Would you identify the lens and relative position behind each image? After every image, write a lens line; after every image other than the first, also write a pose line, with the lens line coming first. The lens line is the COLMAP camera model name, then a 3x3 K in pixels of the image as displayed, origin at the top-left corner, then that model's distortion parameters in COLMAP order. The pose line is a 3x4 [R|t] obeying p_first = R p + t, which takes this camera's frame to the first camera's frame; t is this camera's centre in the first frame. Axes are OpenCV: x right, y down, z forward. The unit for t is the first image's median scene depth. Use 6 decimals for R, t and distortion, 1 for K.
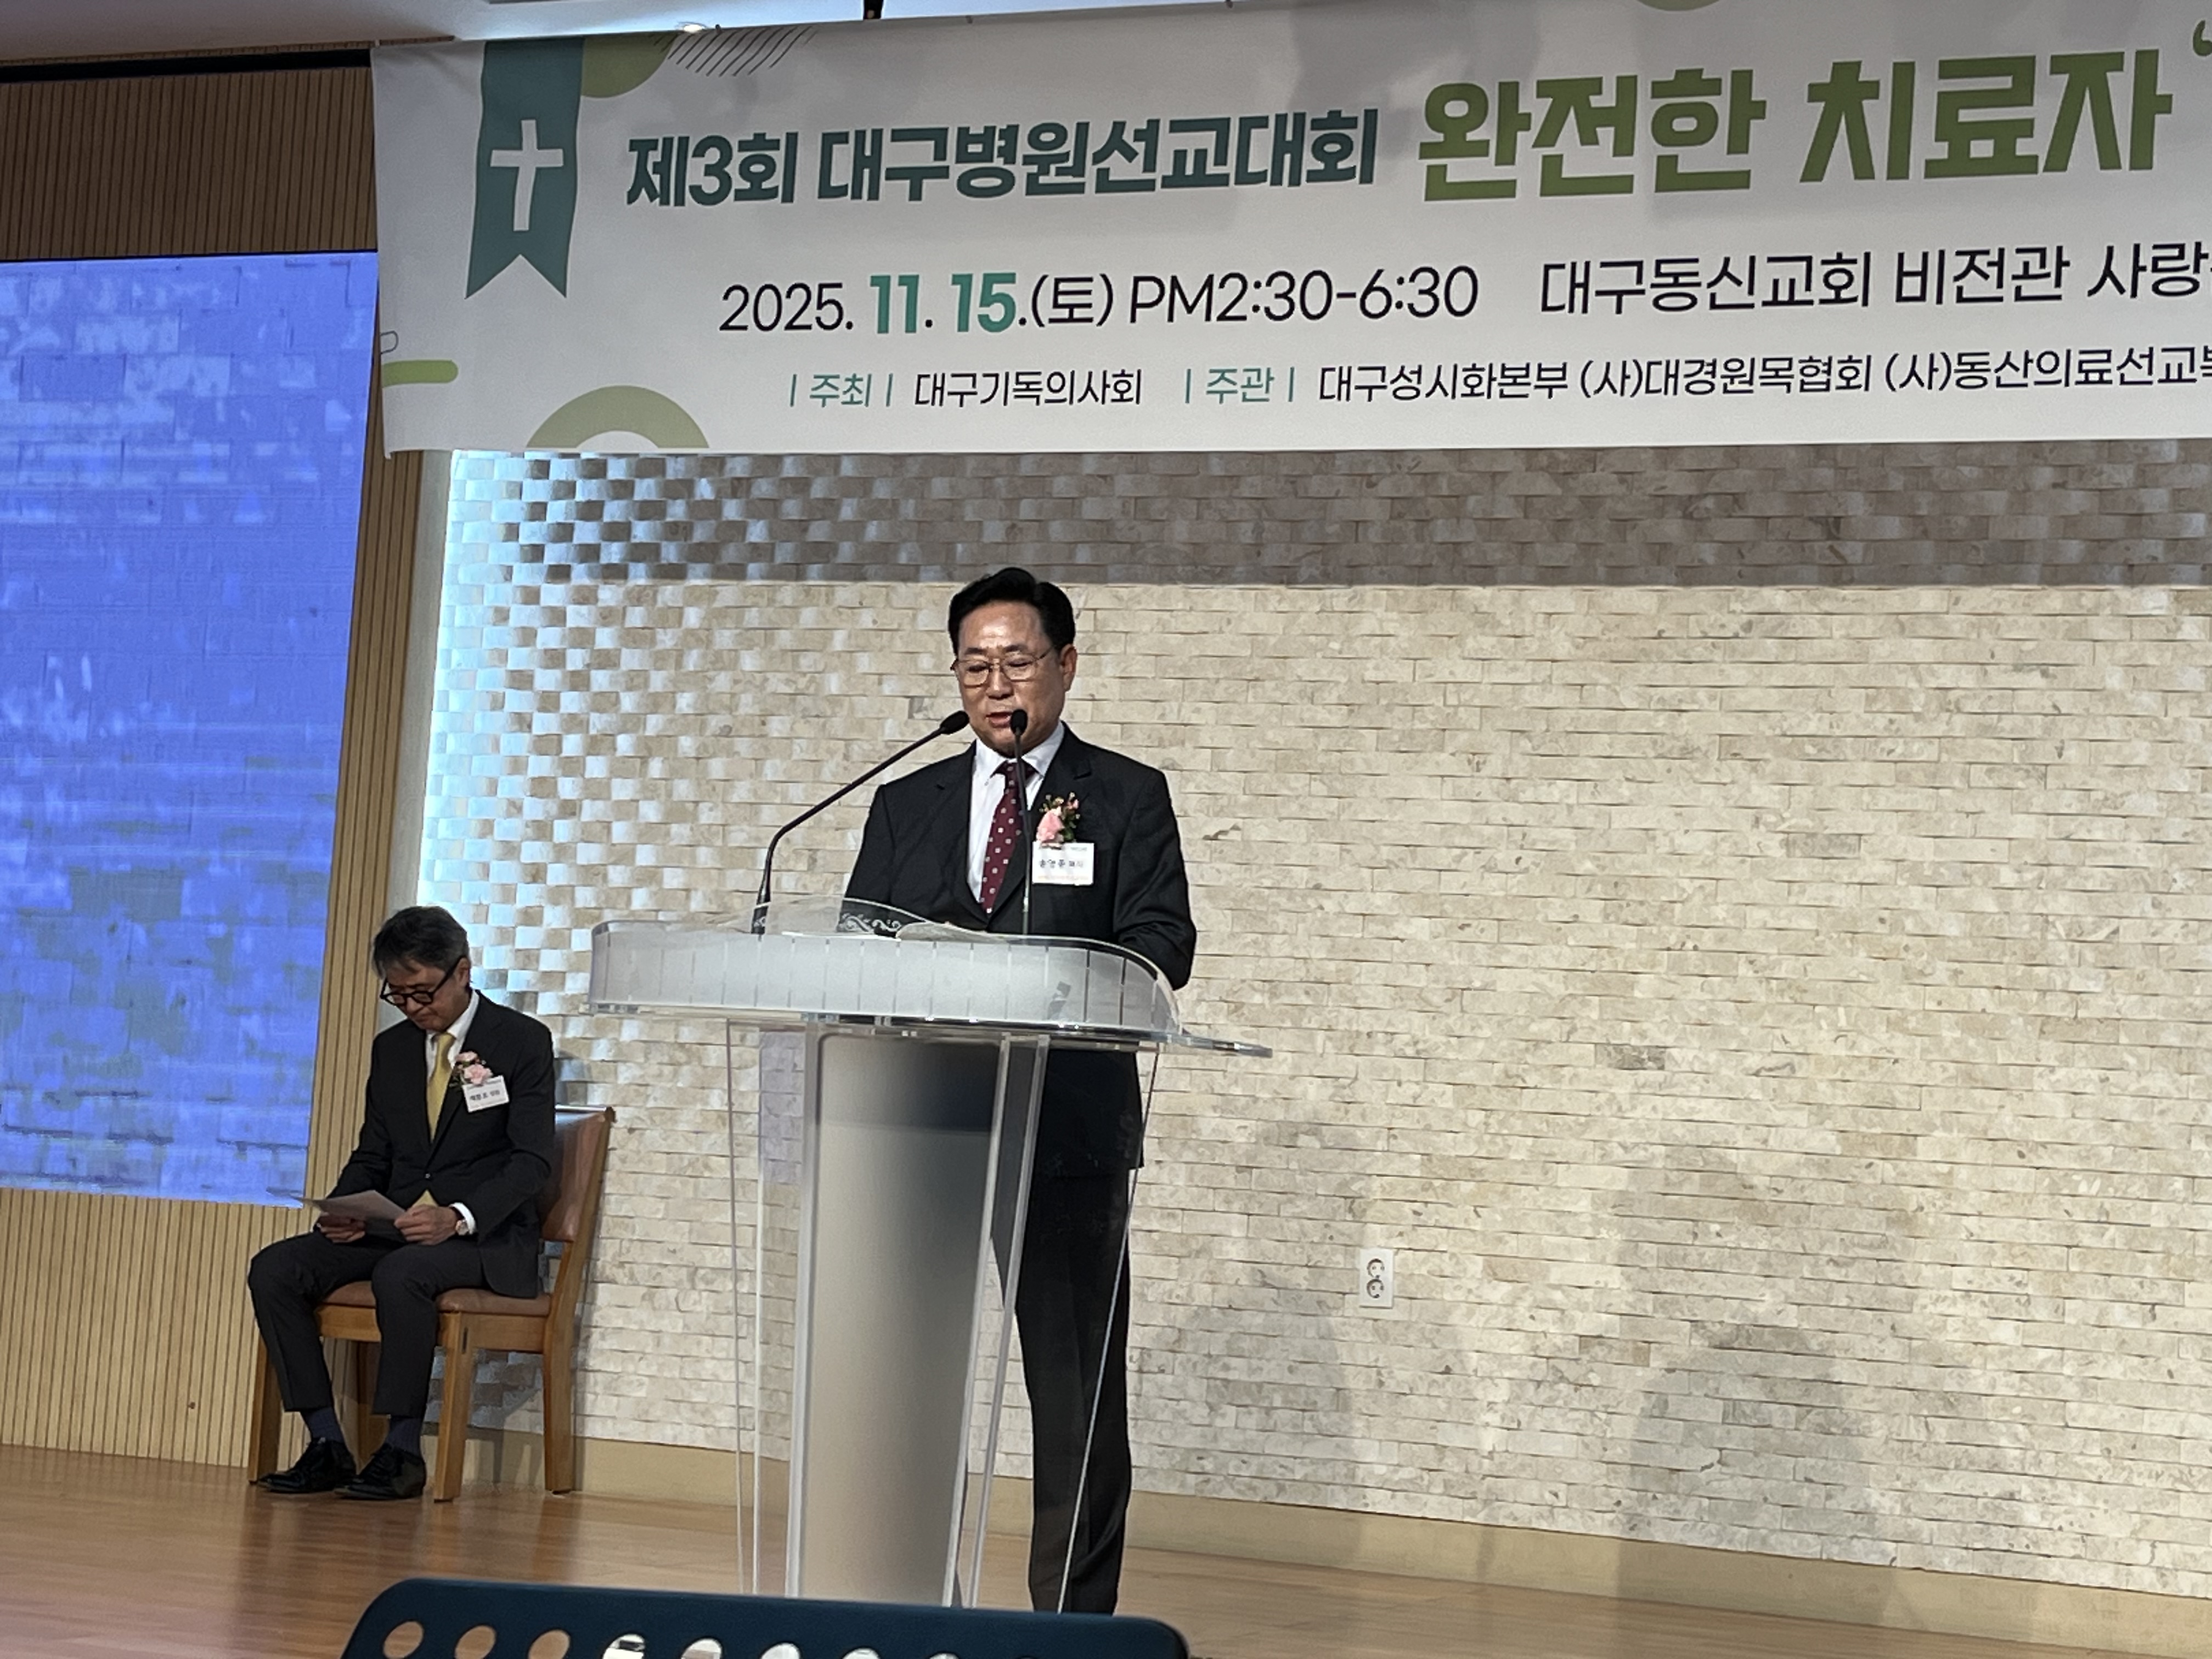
lens RADIAL K [[4067.1, 0, 1105.9], [0, 4067.1, 829.4], [0, 0, 1]] dist [0.016679, 0.000000]
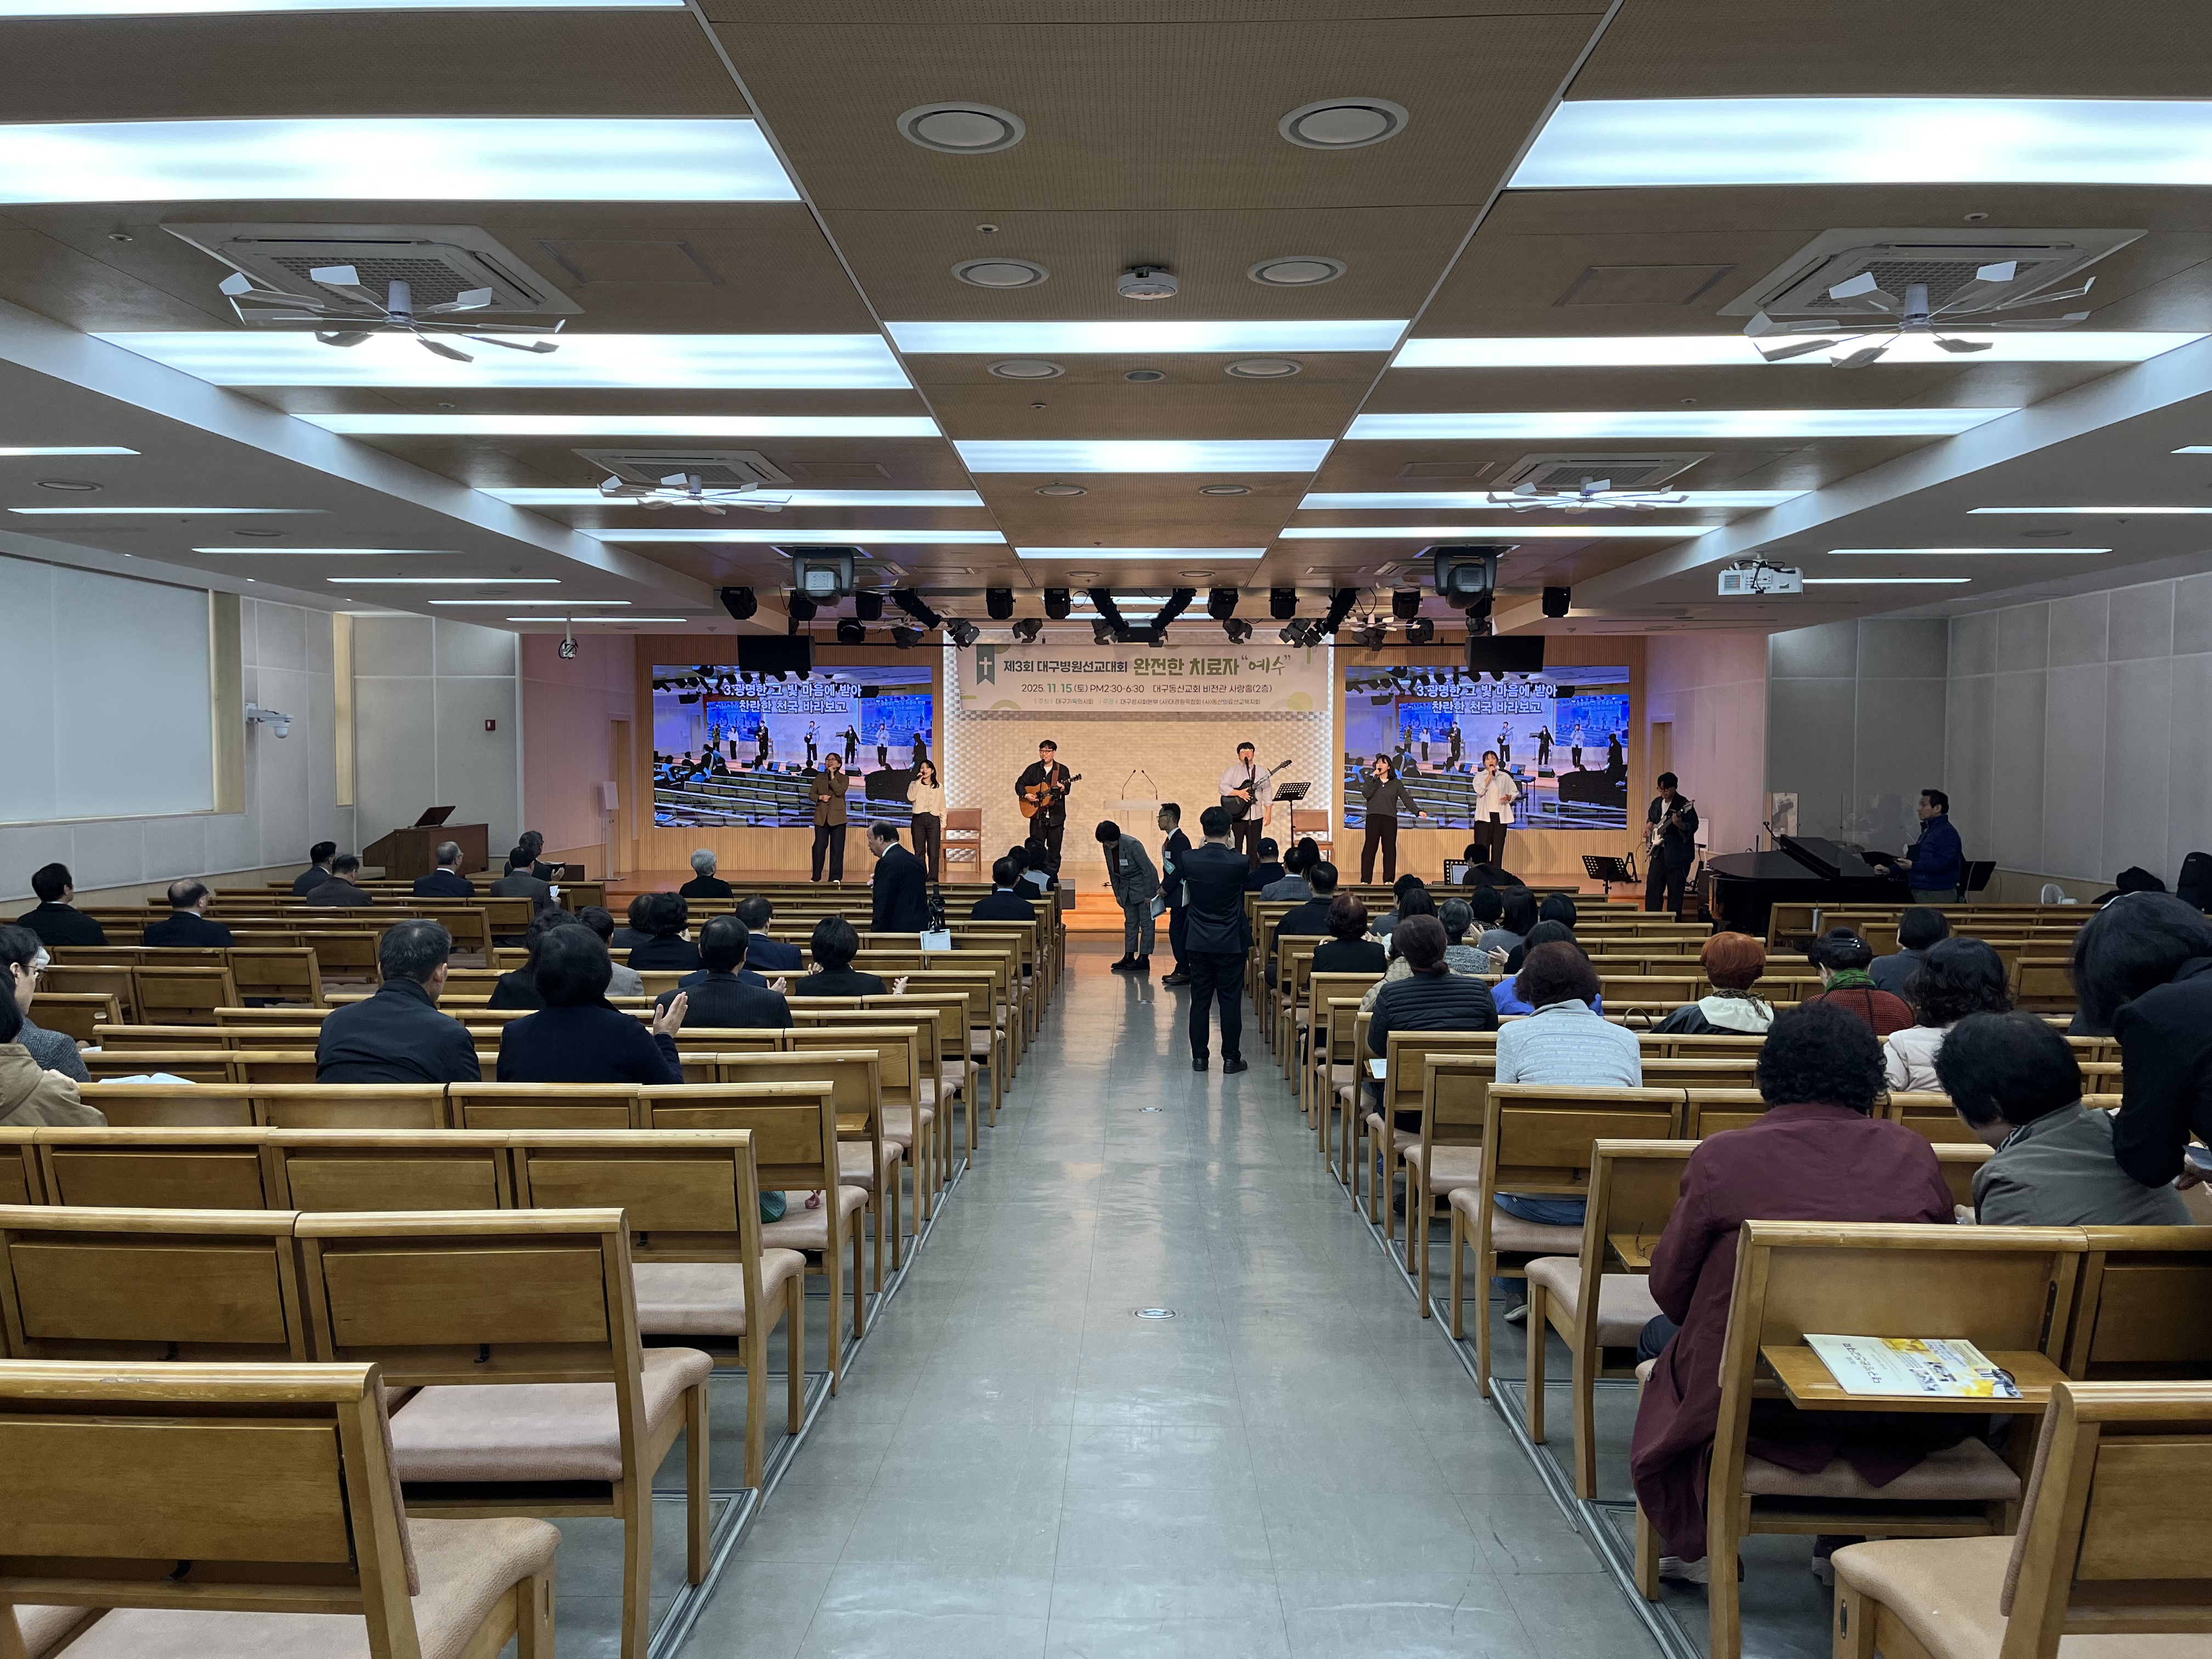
lens RADIAL K [[1687.6, 0, 1107.4], [0, 1687.6, 832.4], [0, 0, 1]] dist [-0.000032, 0.000000]
pose [[0.922983, -0.079870, 0.376462, -1.056045], [0.026053, 0.988950, 0.145939, -0.305309], [-0.383958, -0.124891, 0.914865, -1.634401]]
